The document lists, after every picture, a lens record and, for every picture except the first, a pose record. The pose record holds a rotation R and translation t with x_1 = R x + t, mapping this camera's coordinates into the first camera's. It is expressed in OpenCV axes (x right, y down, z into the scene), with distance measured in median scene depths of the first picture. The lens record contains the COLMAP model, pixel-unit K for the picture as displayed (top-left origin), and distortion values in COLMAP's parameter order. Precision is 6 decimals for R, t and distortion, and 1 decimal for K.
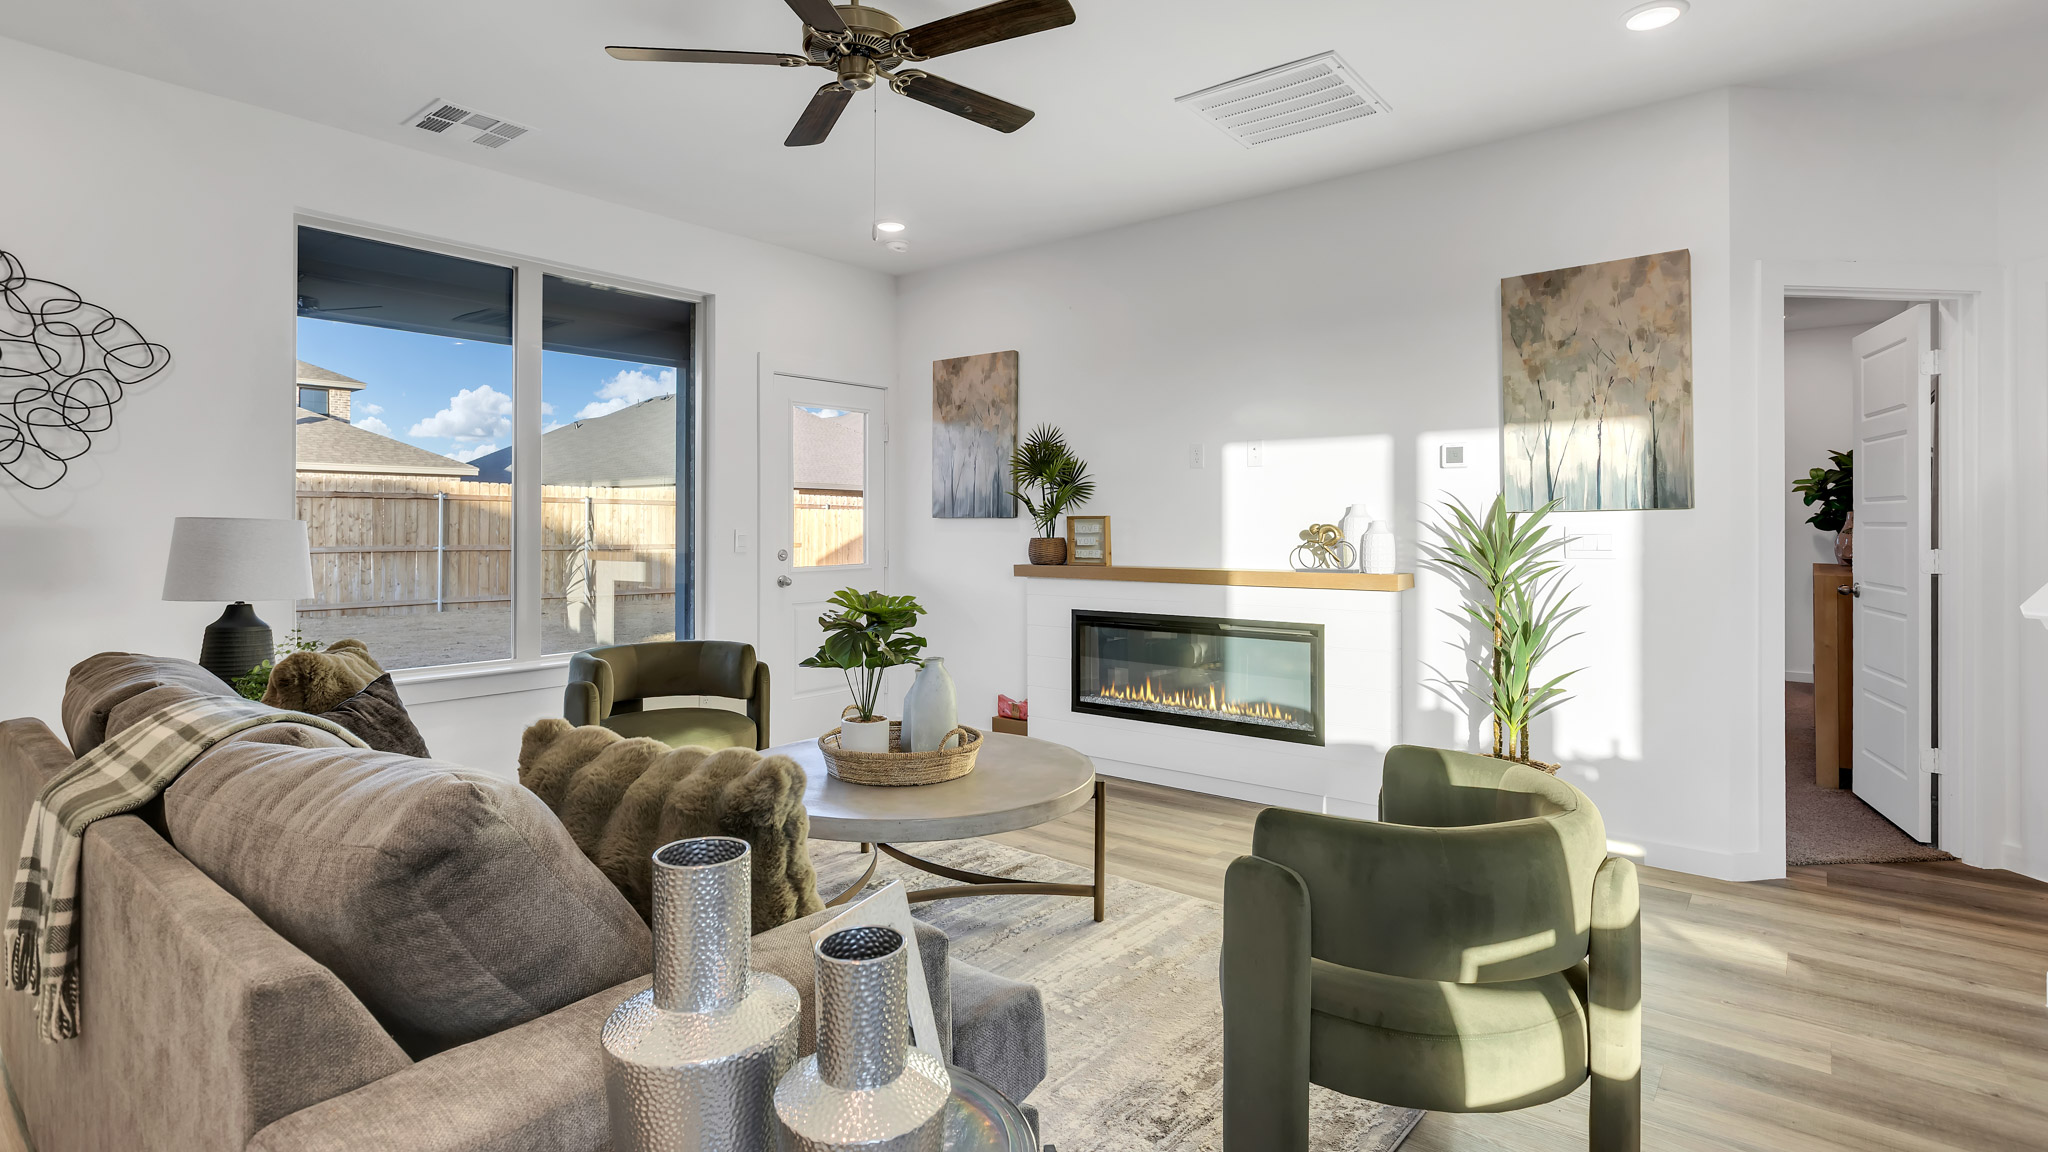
lens RADIAL K [[989.0, 0, 1040.4], [0, 989.0, 526.2], [0, 0, 1]] dist [-0.007390, -0.000595]
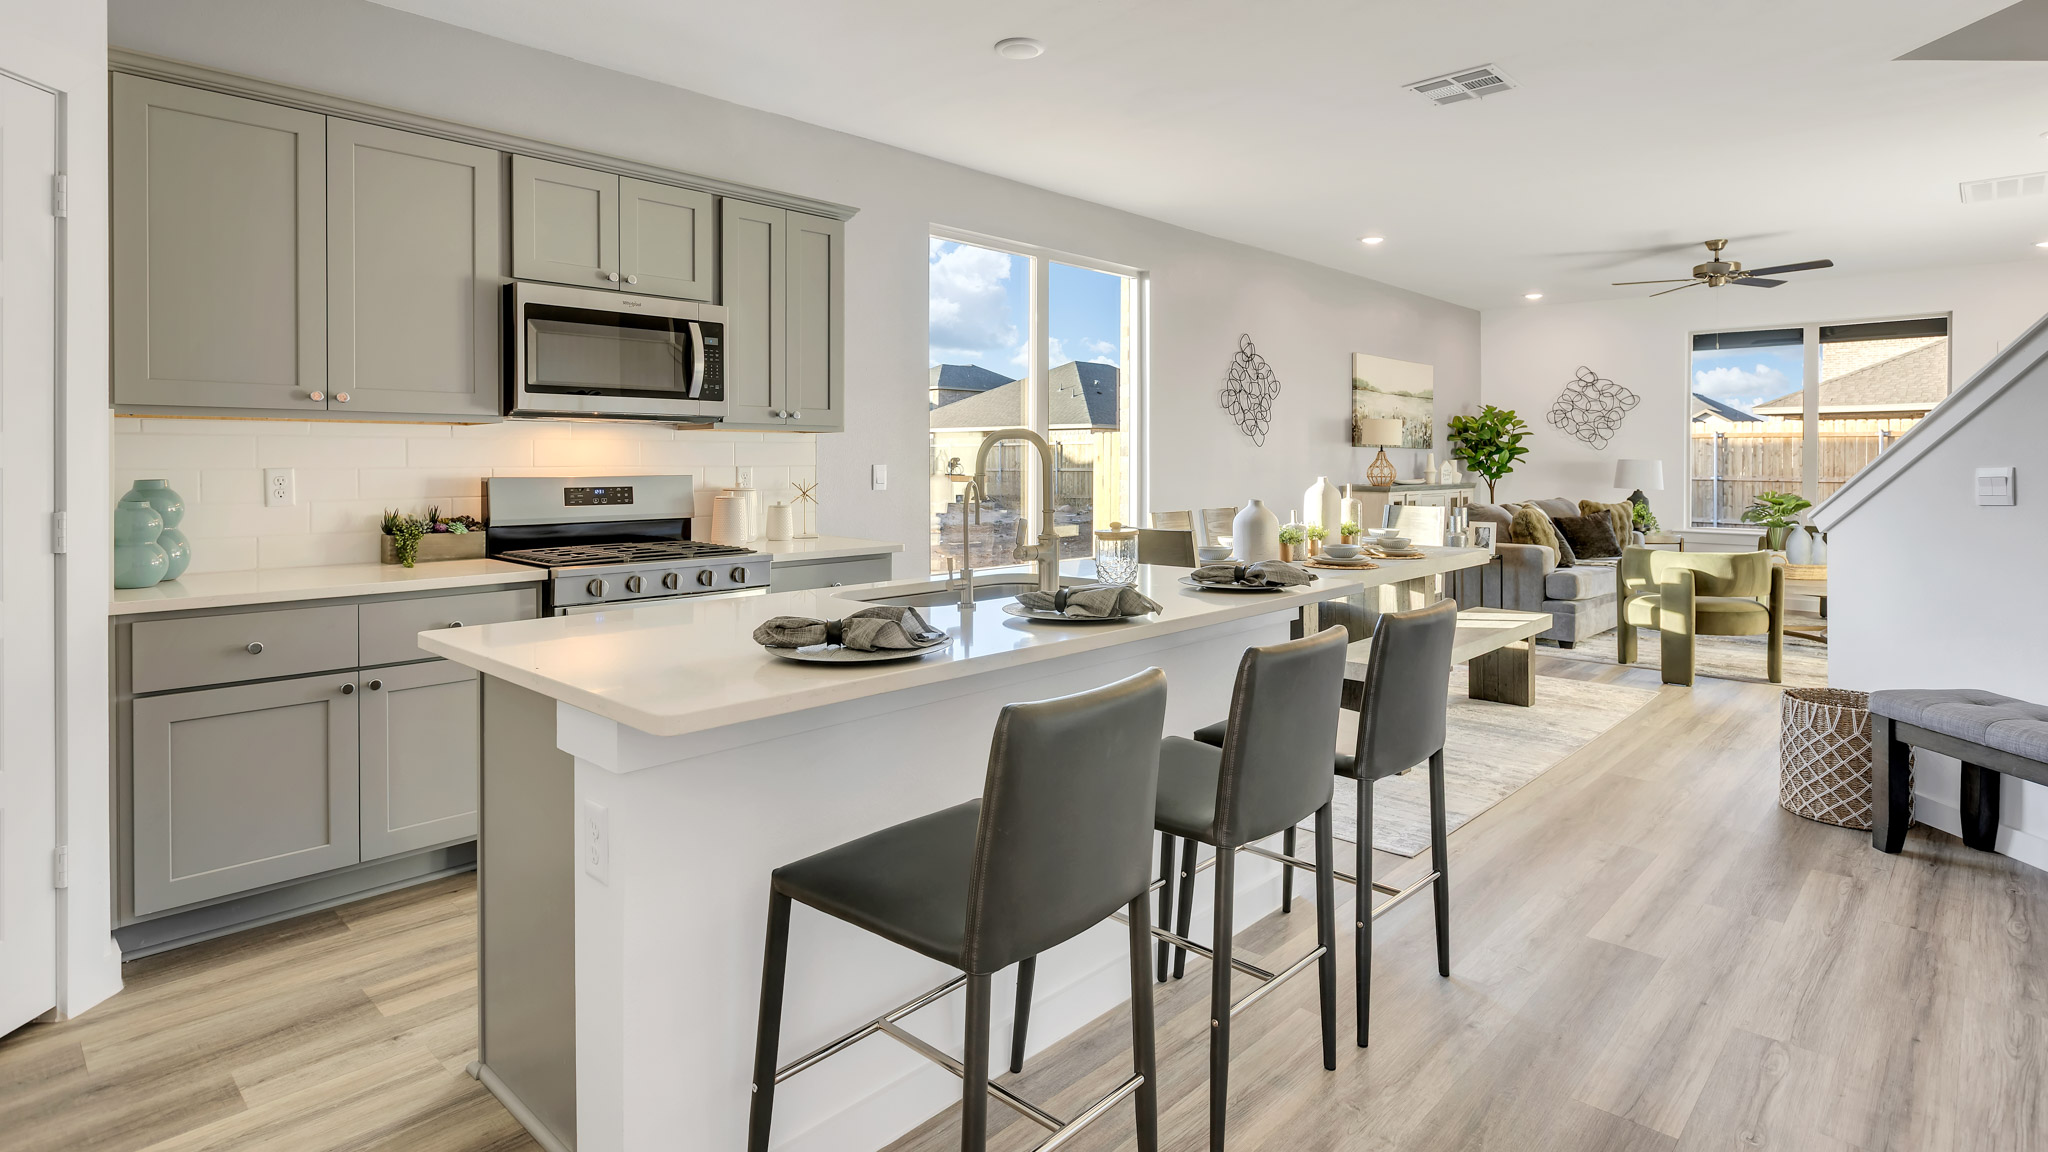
lens RADIAL K [[989.0, 0, 1052.0], [0, 989.0, 459.7], [0, 0, 1]] dist [-0.007390, -0.000595]
pose [[-0.088351, 0.001087, -0.996089, 1.717144], [-0.003928, 0.999991, 0.001439, -0.004085], [0.996082, 0.004040, -0.088346, -0.322149]]
